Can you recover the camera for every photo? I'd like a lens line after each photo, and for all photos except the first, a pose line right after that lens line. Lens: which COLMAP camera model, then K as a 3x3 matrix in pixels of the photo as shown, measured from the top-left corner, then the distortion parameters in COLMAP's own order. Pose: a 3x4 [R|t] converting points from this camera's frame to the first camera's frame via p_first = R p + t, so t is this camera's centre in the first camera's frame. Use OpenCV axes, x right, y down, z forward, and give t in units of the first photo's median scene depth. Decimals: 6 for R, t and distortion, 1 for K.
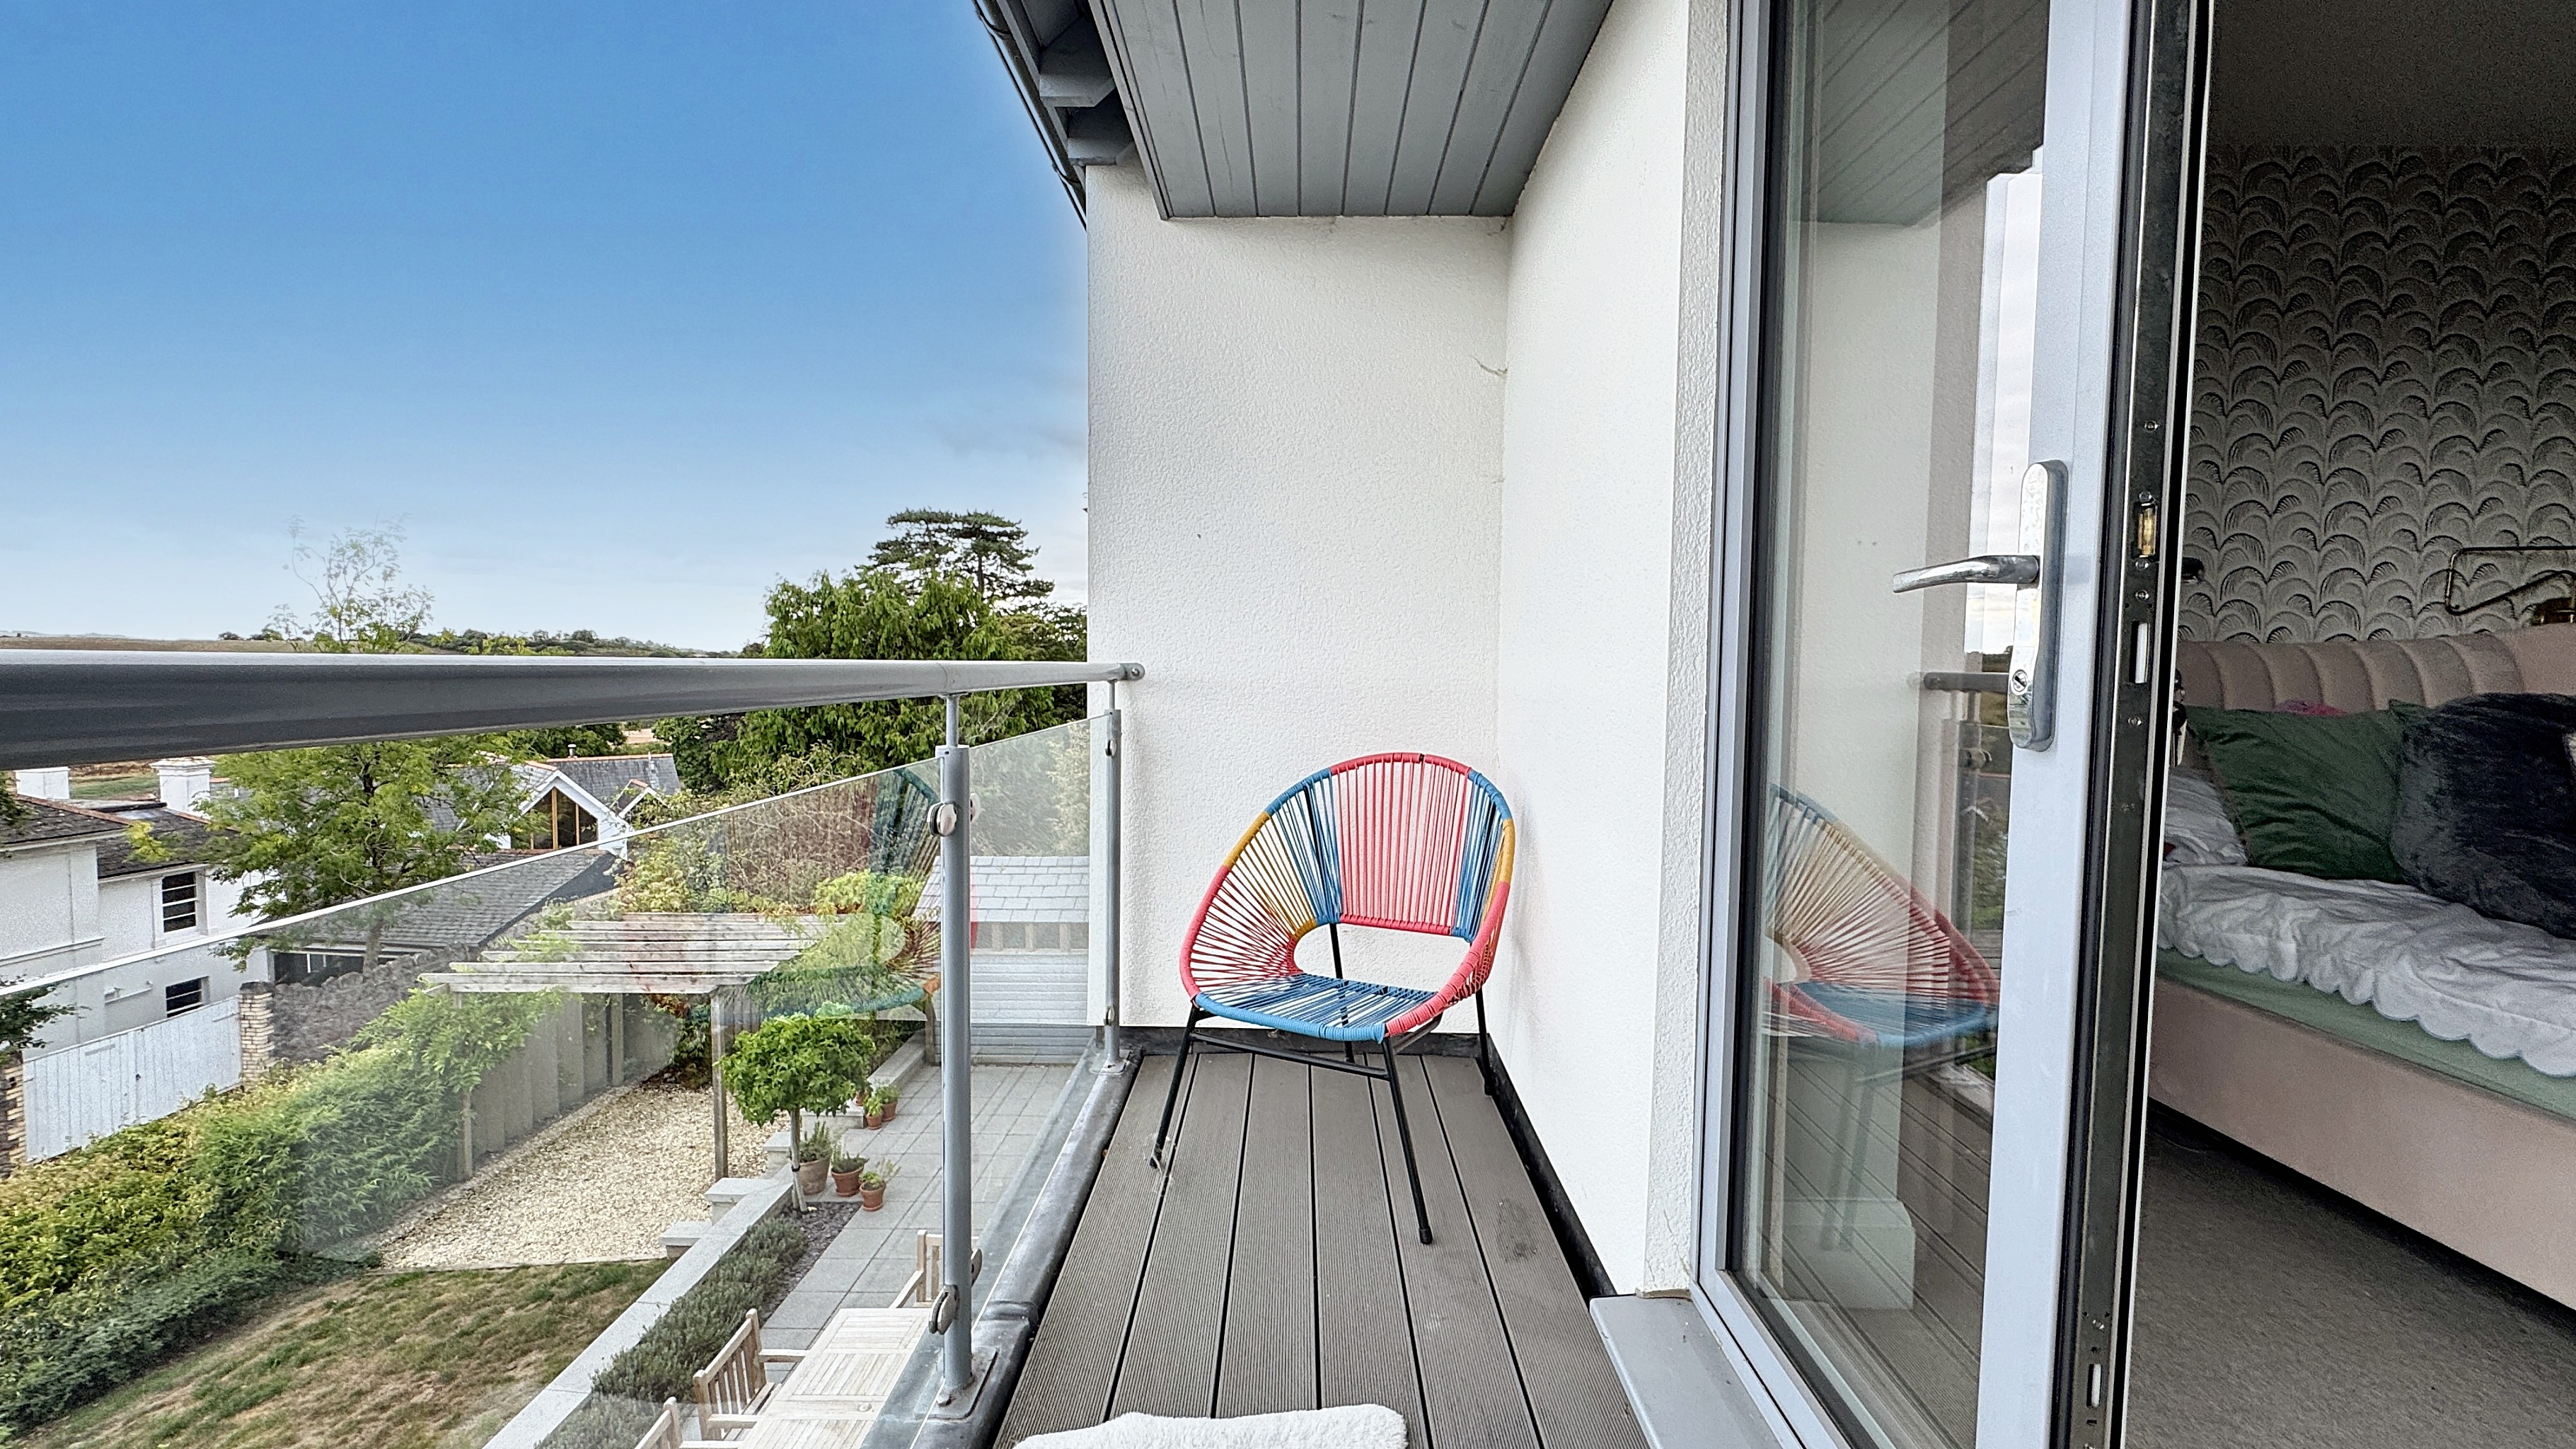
lens RADIAL K [[1028.1, 0, 1288.1], [0, 1028.1, 721.8], [0, 0, 1]] dist [0.001537, -0.000201]
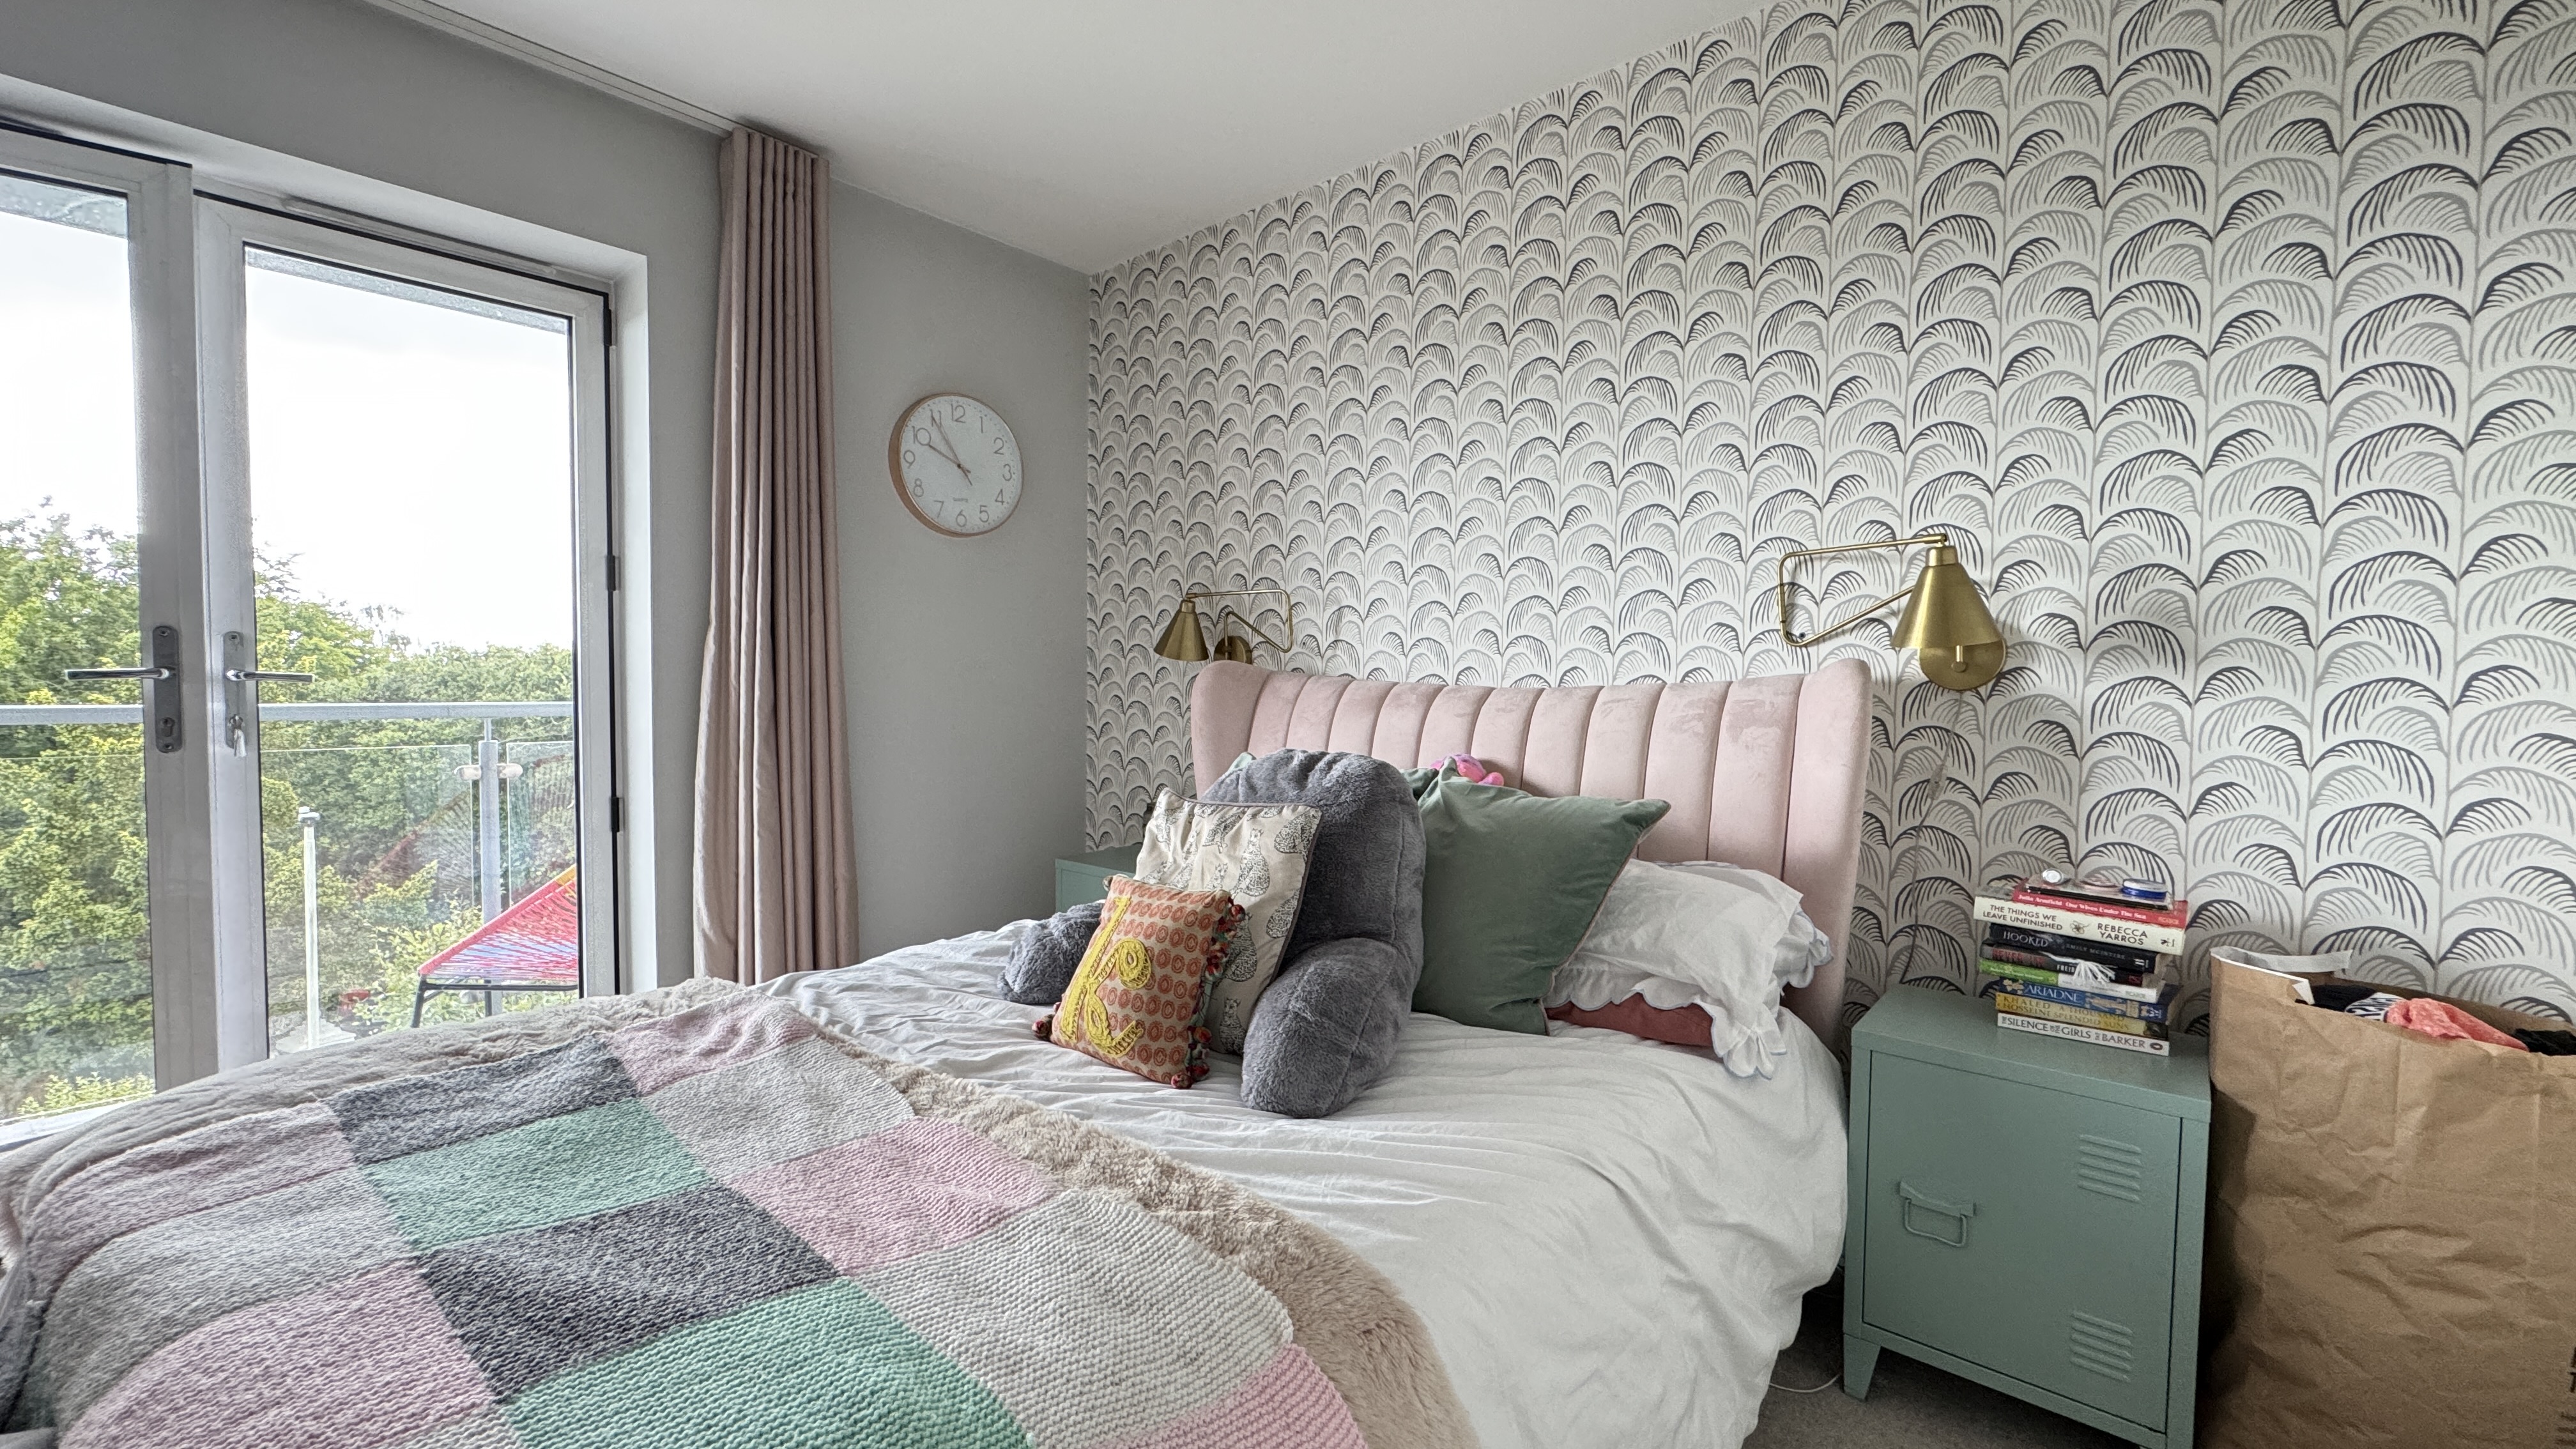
lens RADIAL K [[1028.1, 0, 1288.2], [0, 1028.1, 725.1], [0, 0, 1]] dist [0.001537, -0.000201]
pose [[0.756252, 0.022741, -0.653886, 1.335167], [-0.034214, 0.999403, -0.004812, -0.034717], [0.653386, 0.026011, 0.756578, 0.241110]]
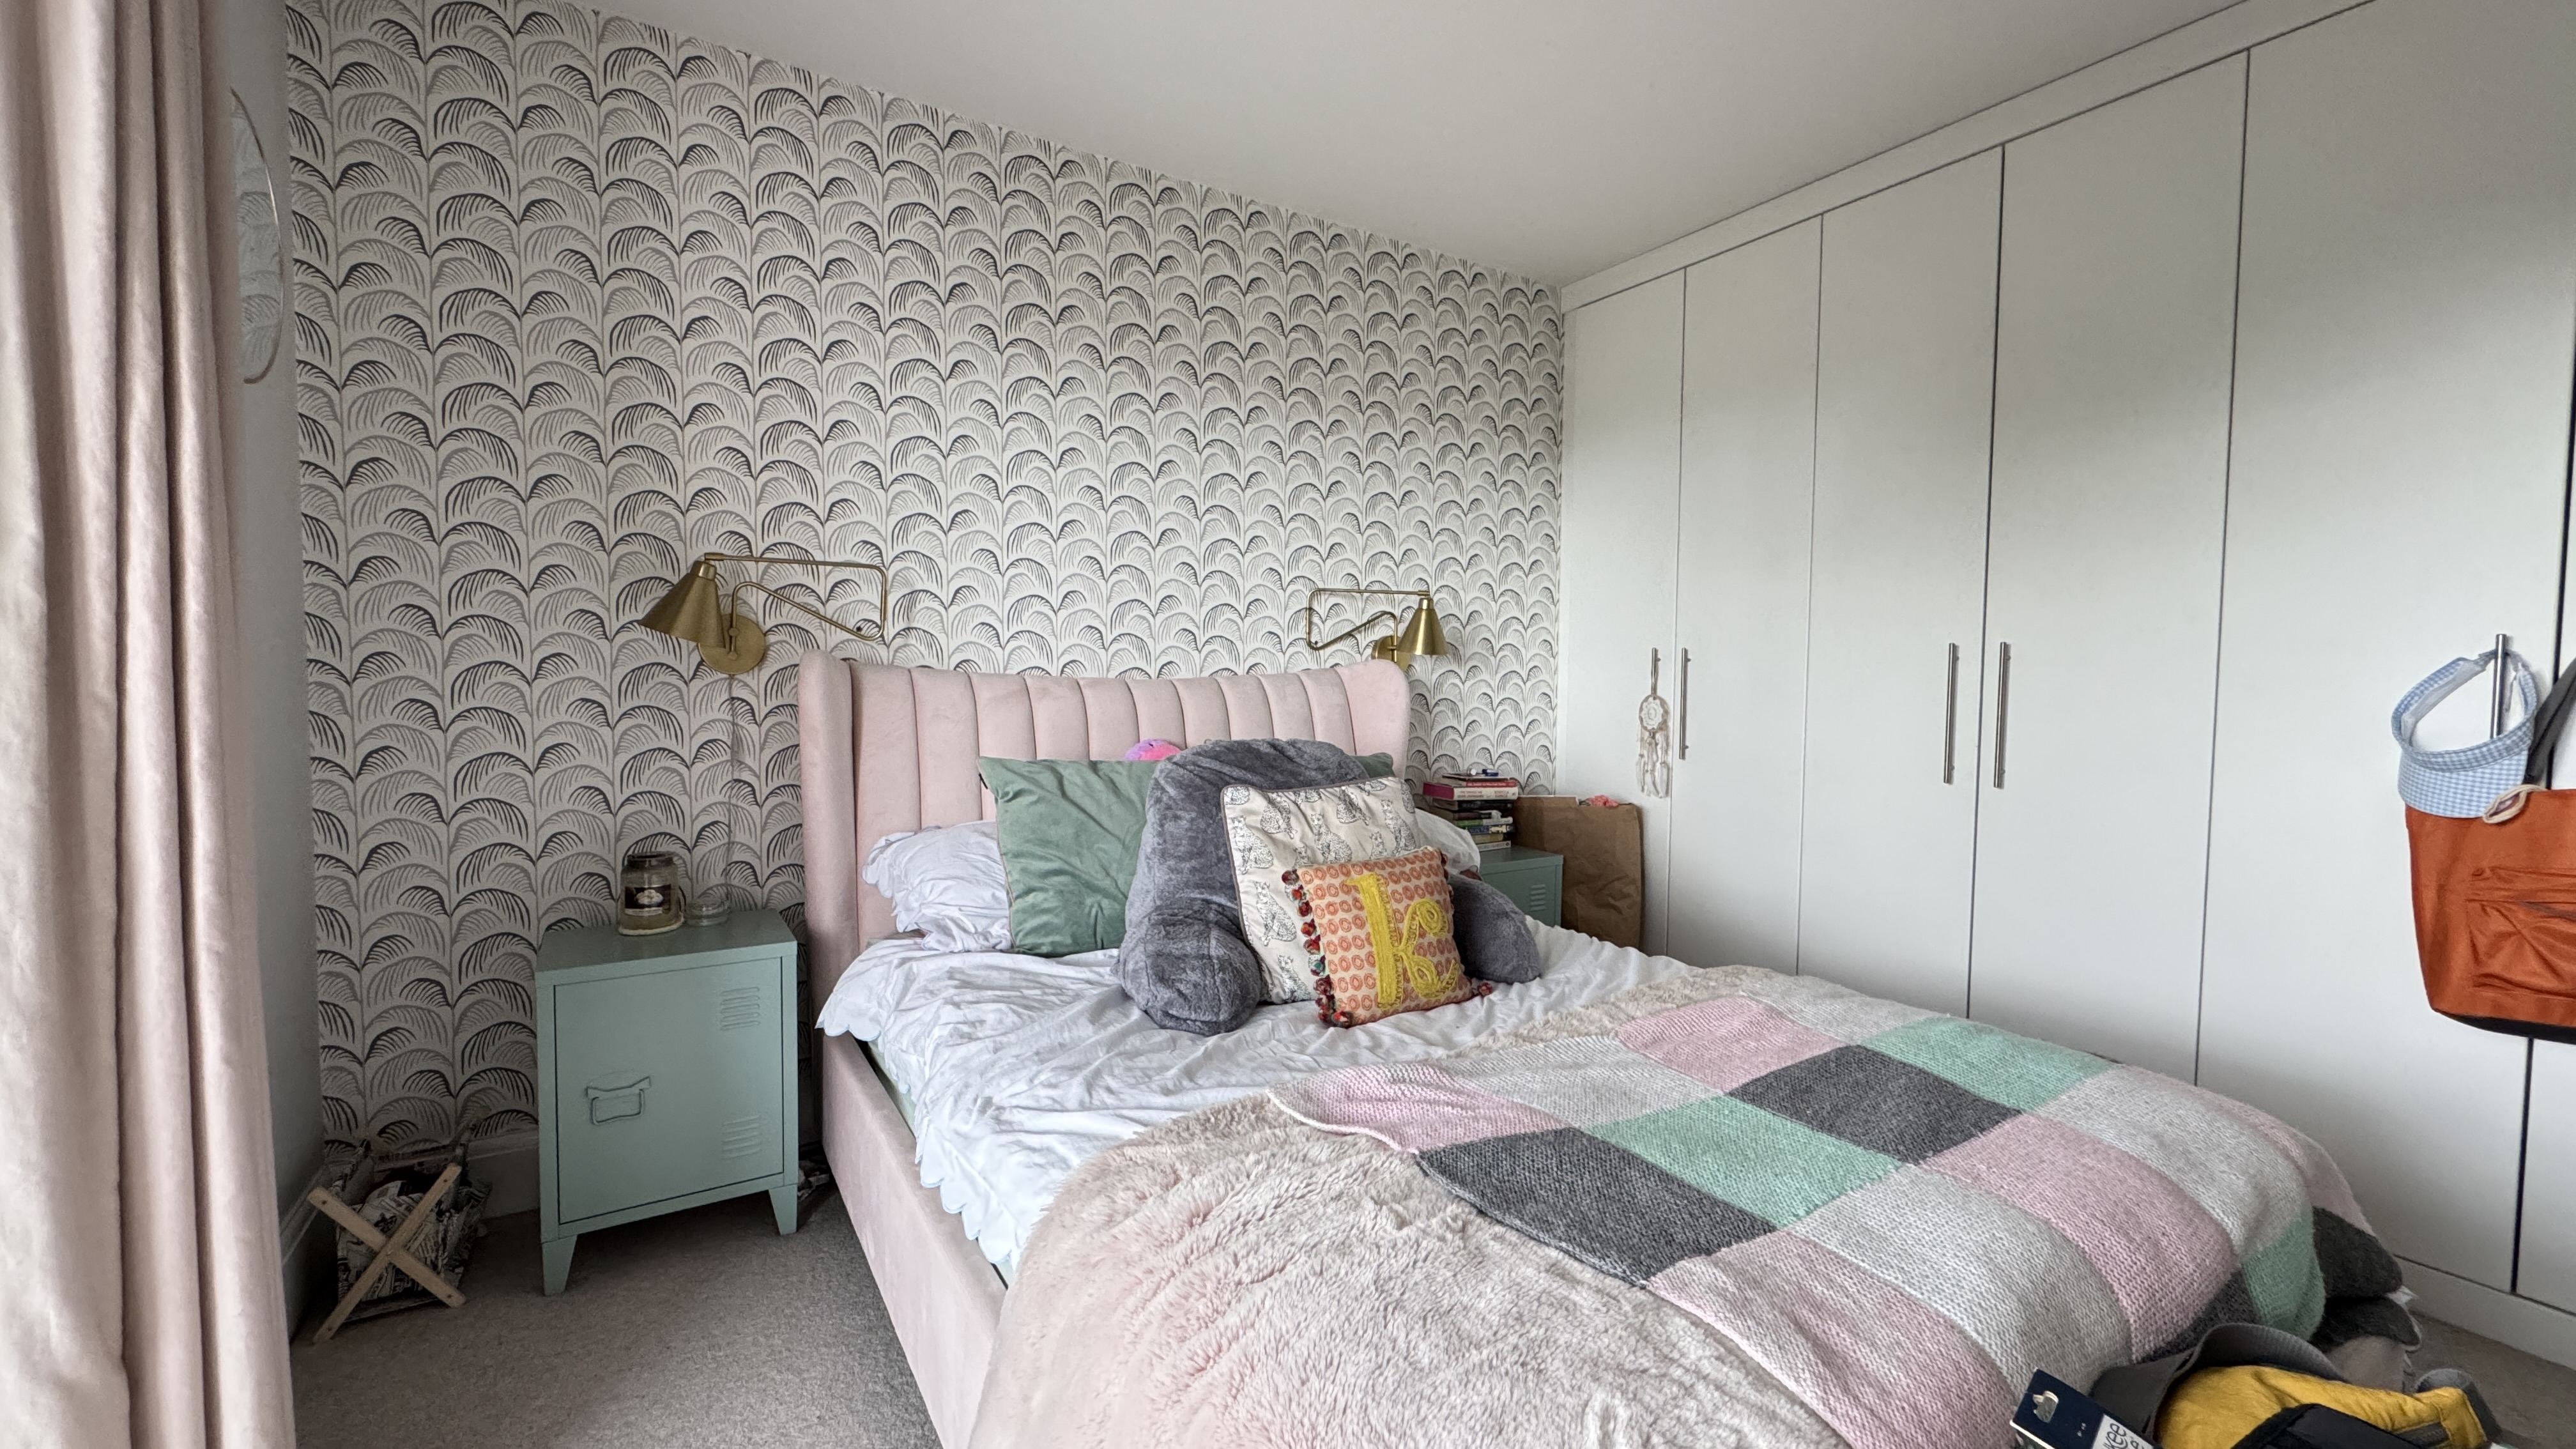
lens RADIAL K [[1028.1, 0, 1289.3], [0, 1028.1, 723.2], [0, 0, 1]] dist [0.001537, -0.000201]
pose [[0.849604, -0.034568, 0.526287, 0.547342], [0.035215, 0.999341, 0.008791, -0.038067], [-0.526244, 0.011064, 0.850261, 0.106909]]
